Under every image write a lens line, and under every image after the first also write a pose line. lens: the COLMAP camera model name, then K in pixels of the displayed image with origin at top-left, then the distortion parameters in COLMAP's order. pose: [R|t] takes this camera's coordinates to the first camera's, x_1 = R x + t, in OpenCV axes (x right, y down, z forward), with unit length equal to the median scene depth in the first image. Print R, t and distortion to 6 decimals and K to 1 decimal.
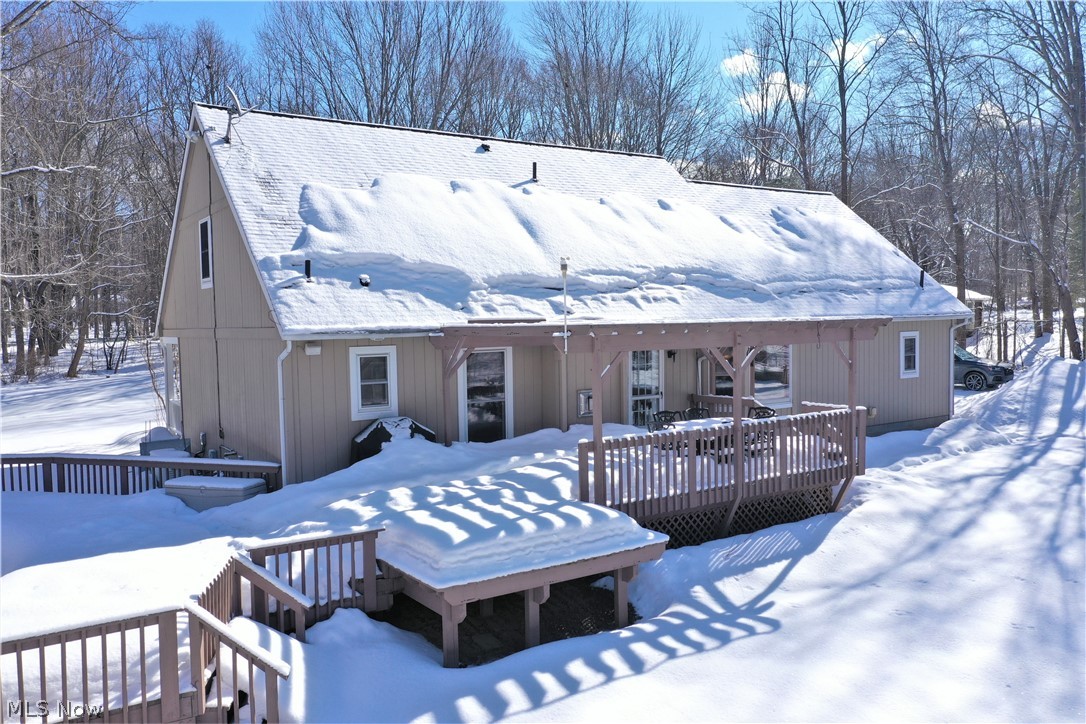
lens RADIAL K [[861.4, 0, 543.0], [0, 861.4, 362.0], [0, 0, 1]] dist [0.006164, 0.004229]
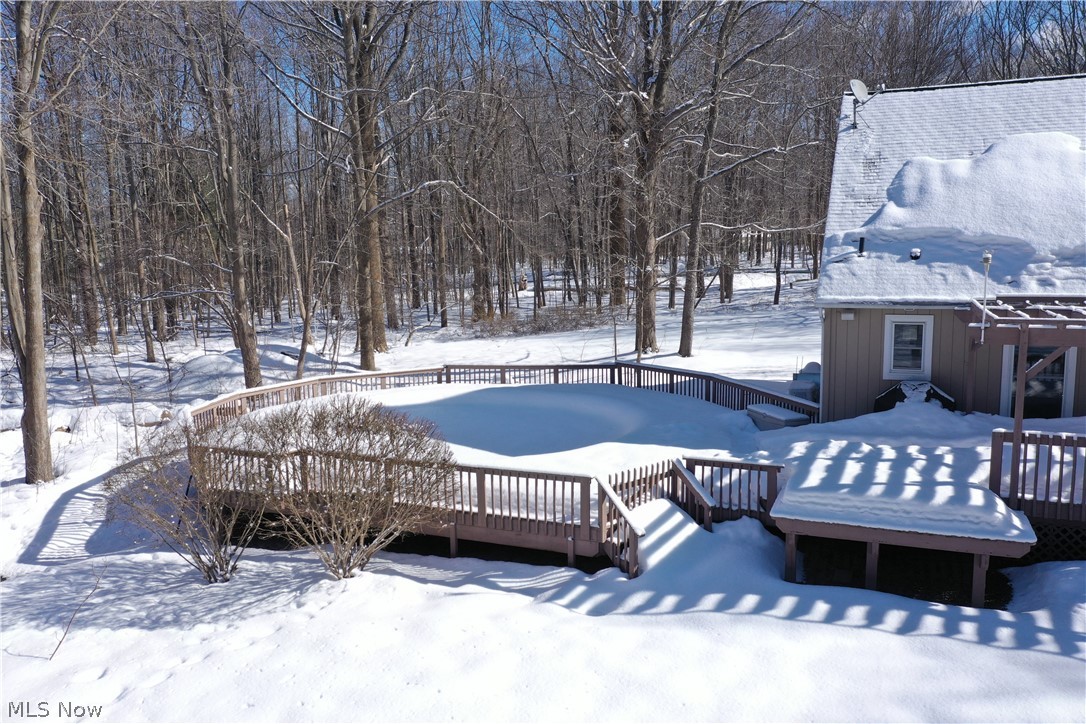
lens RADIAL K [[861.4, 0, 543.0], [0, 861.4, 362.0], [0, 0, 1]] dist [0.006164, 0.004229]
pose [[0.557290, 0.117192, -0.822006, 0.474707], [-0.037764, 0.992543, 0.115902, -0.071430], [0.829459, -0.033548, 0.557560, -0.012749]]
